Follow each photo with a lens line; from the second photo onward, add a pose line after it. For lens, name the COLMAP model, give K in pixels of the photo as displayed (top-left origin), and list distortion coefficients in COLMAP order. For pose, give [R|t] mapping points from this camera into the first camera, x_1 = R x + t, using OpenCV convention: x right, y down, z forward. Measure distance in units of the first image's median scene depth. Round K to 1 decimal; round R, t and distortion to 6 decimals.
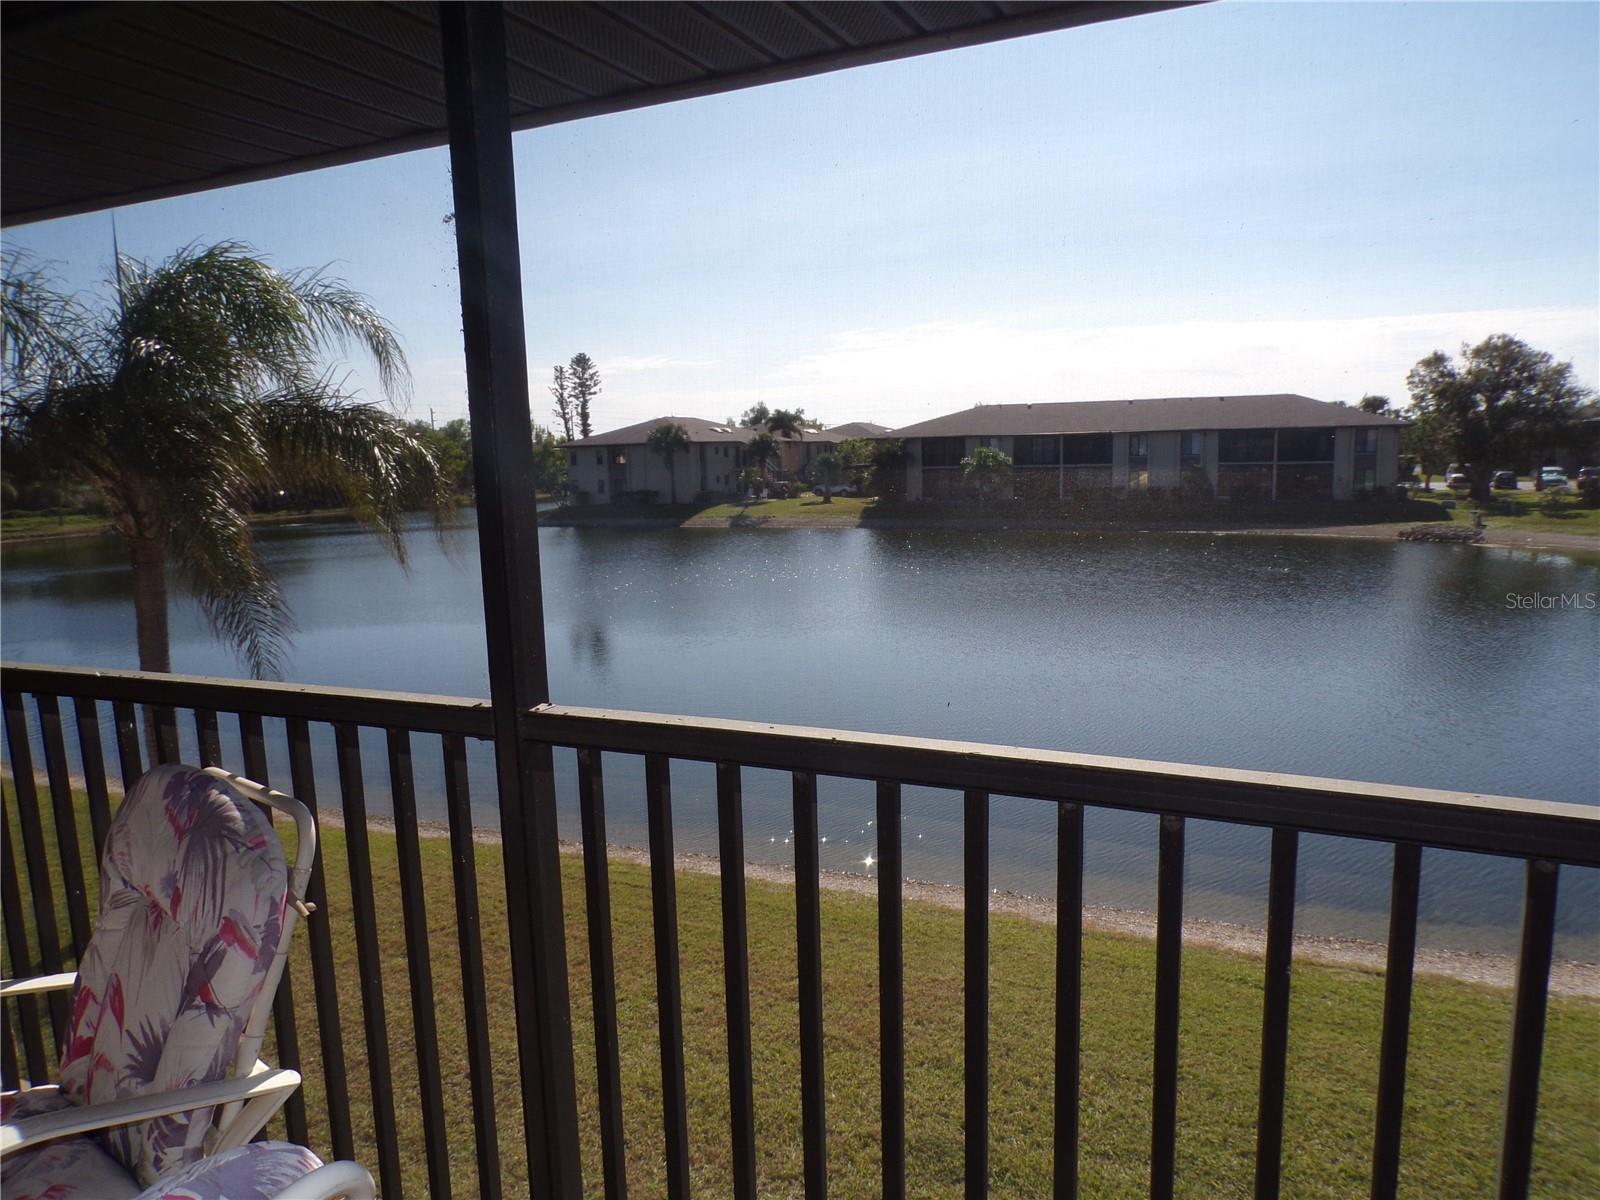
lens RADIAL K [[1088.3, 0, 801.2], [0, 1088.3, 602.7], [0, 0, 1]] dist [-0.002828, 0.020101]
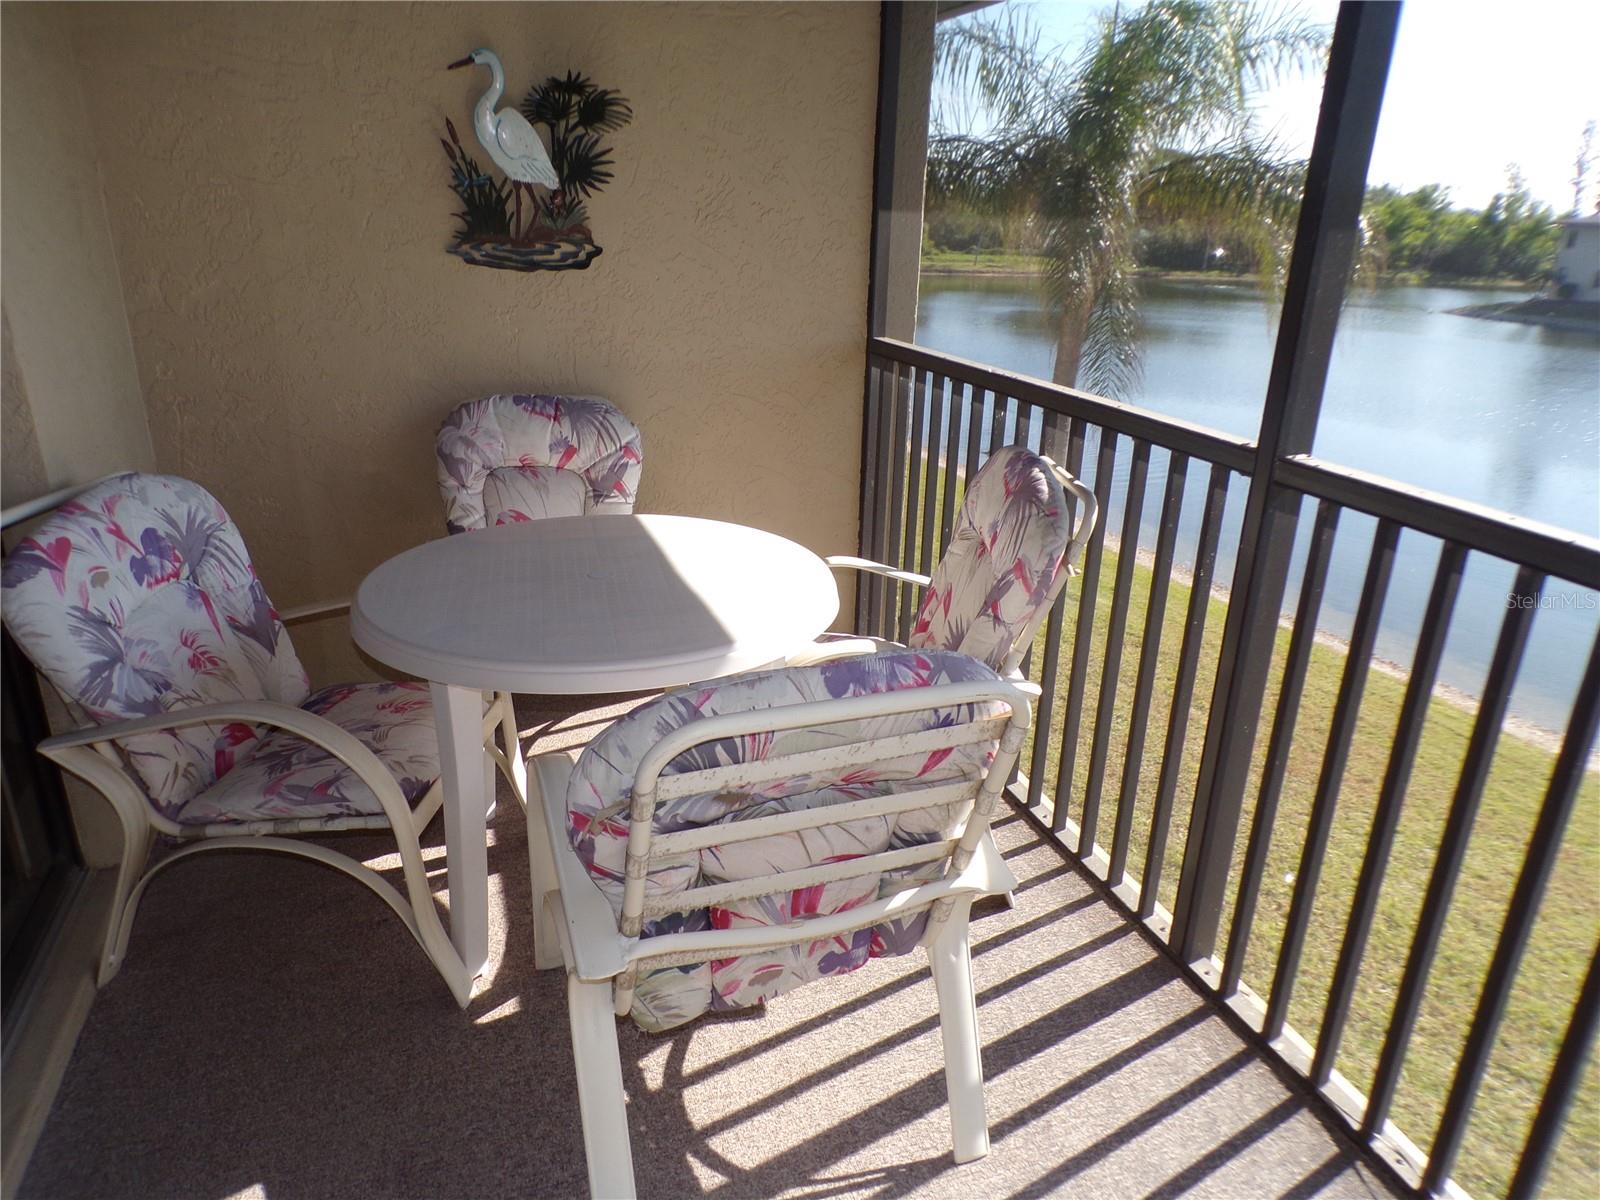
lens RADIAL K [[1088.3, 0, 798.1], [0, 1088.3, 601.1], [0, 0, 1]] dist [-0.002828, 0.020101]
pose [[0.695932, 0.300574, -0.652176, 0.158163], [-0.161989, 0.950488, 0.265202, 0.024788], [0.699598, -0.078917, 0.710165, -0.134168]]
